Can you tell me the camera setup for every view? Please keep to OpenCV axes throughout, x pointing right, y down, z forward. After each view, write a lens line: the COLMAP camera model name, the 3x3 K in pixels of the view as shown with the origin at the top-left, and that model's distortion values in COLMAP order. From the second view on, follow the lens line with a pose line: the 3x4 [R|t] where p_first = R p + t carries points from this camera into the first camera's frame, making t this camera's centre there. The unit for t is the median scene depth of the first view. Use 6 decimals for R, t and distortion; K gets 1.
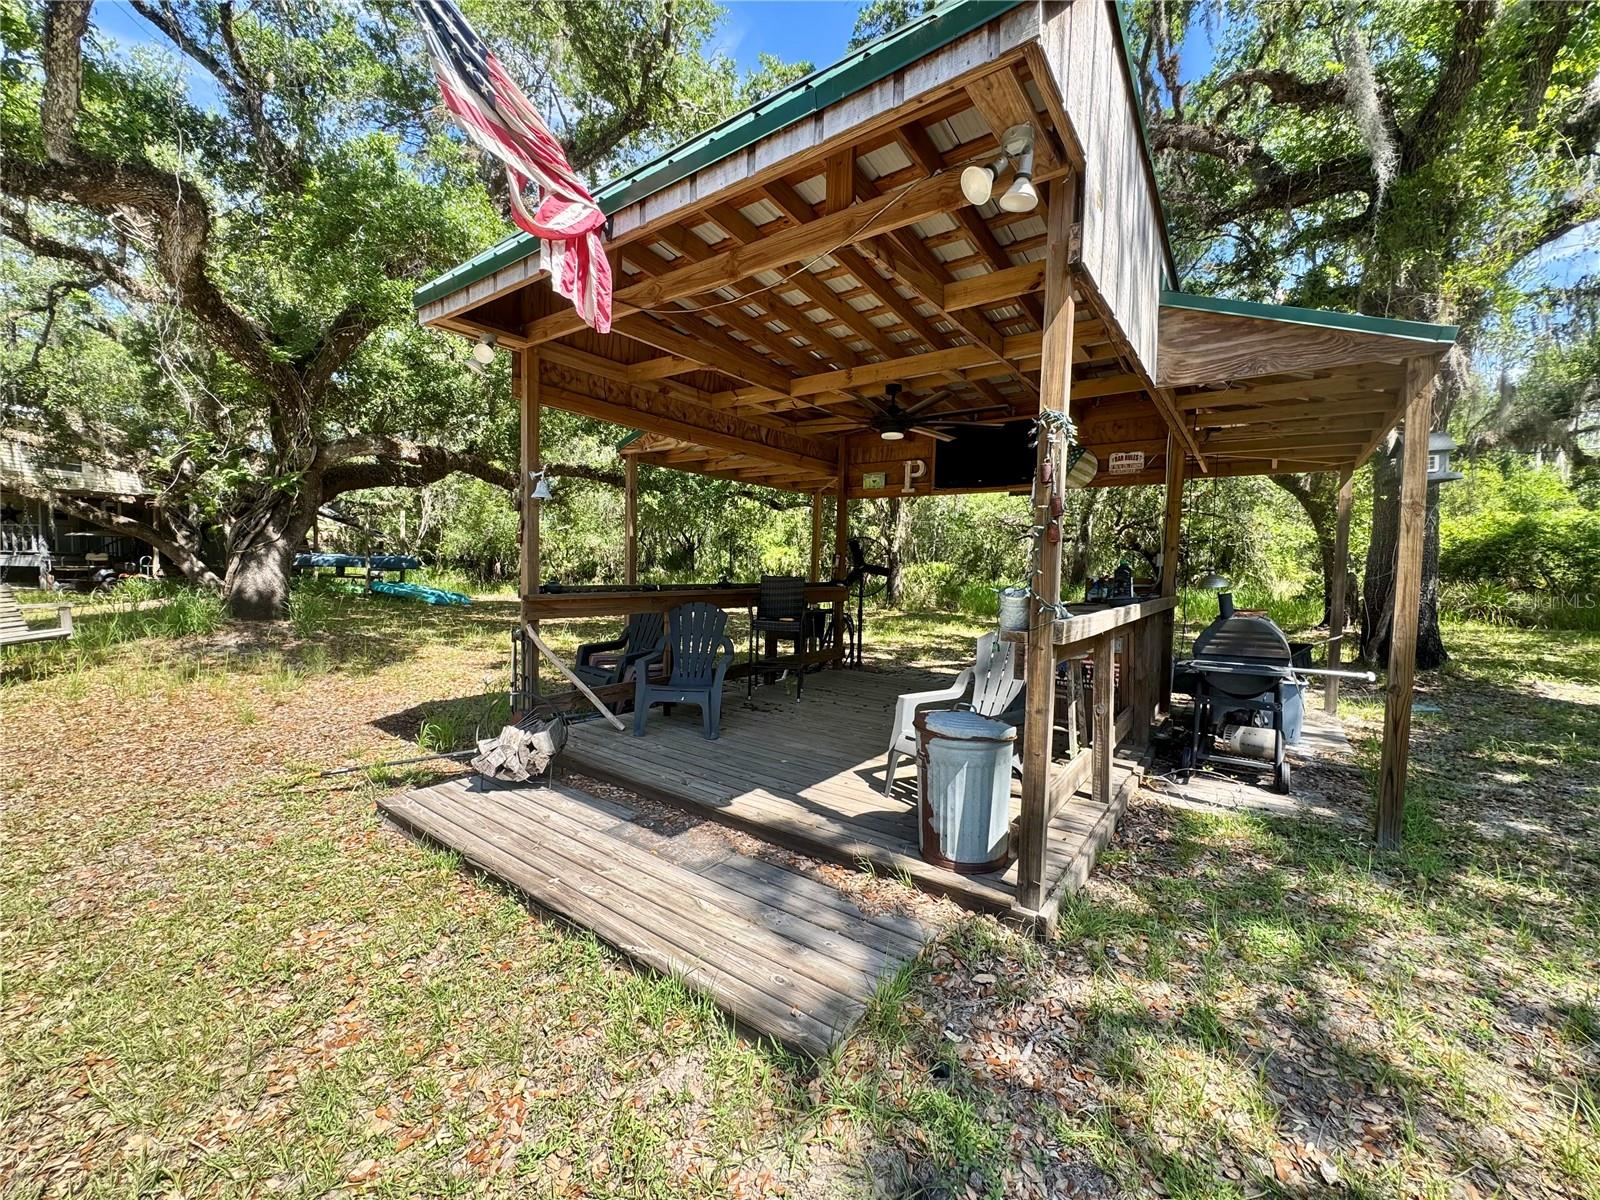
lens RADIAL K [[642.5, 0, 800.0], [0, 642.5, 600.0], [0, 0, 1]] dist [0.001569, 0.000125]
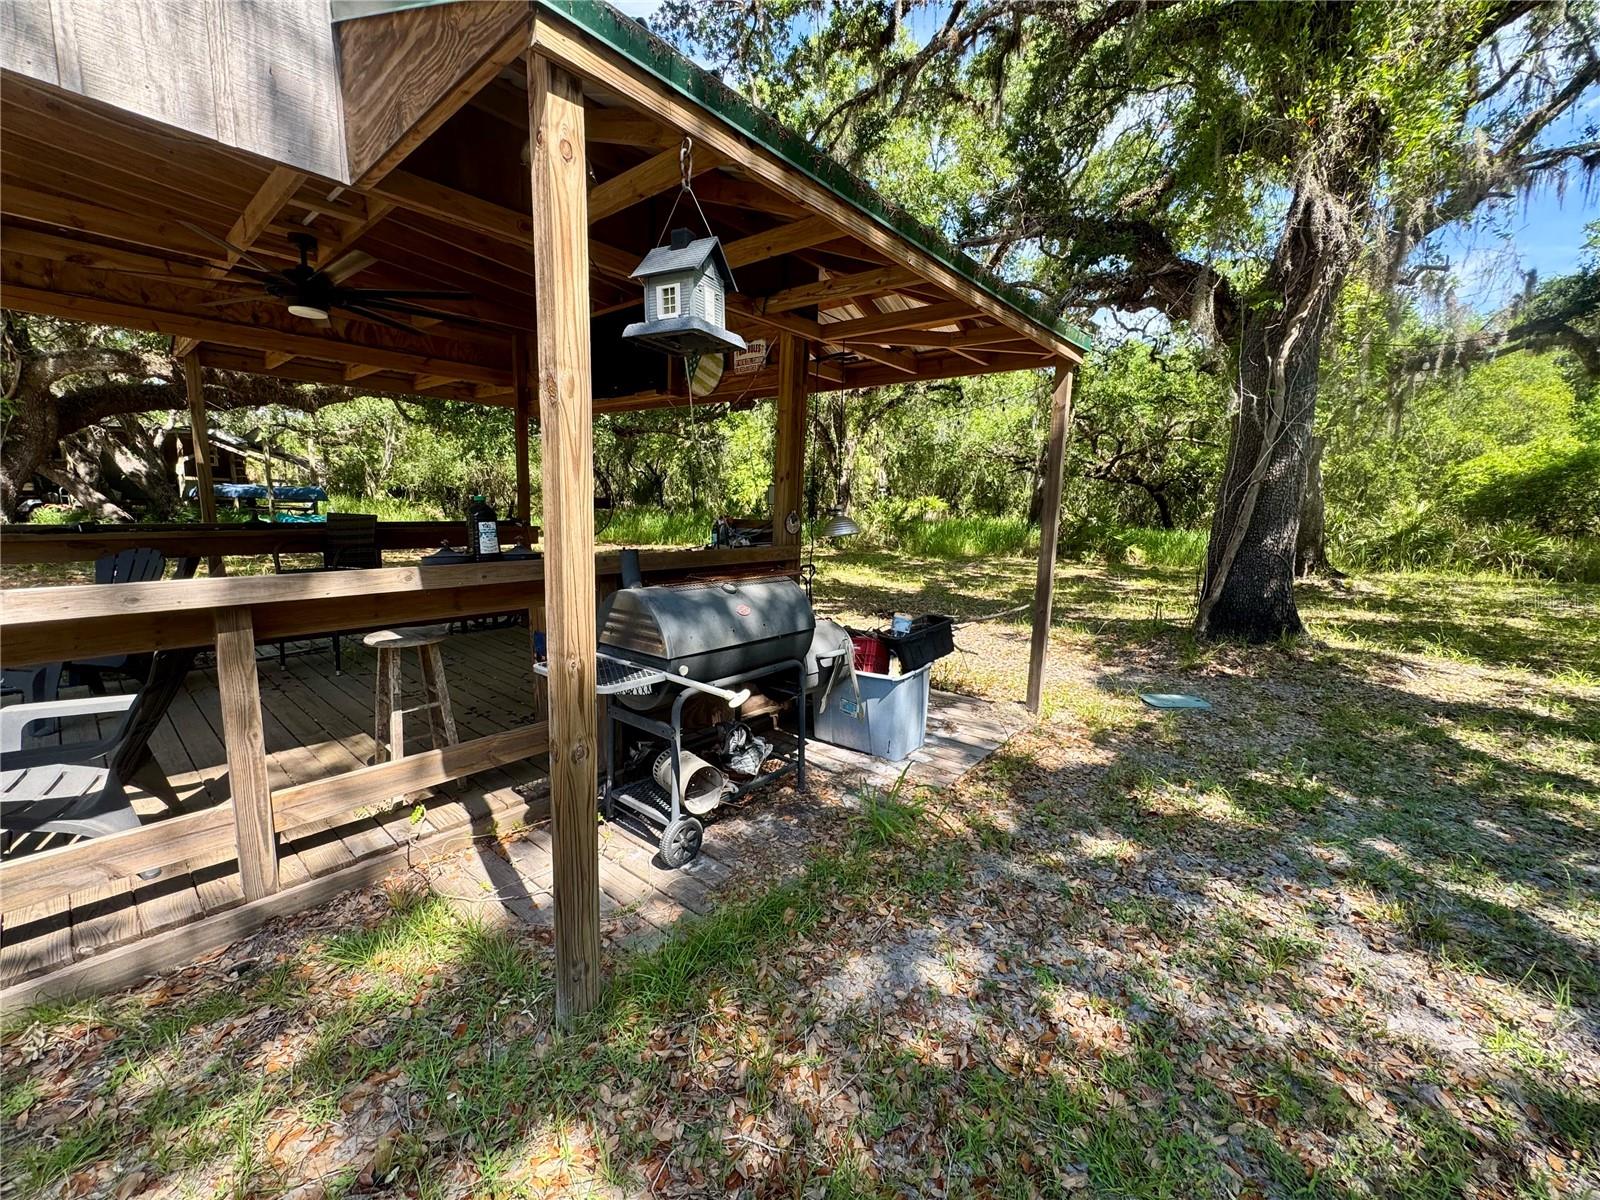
lens RADIAL K [[648.6, 0, 800.0], [0, 648.6, 600.0], [0, 0, 1]] dist [0.001921, 0.000331]
pose [[0.997331, 0.016419, -0.071143, 0.451397], [-0.009203, 0.994885, 0.100596, -0.013330], [0.072431, -0.099673, 0.992381, 0.197835]]
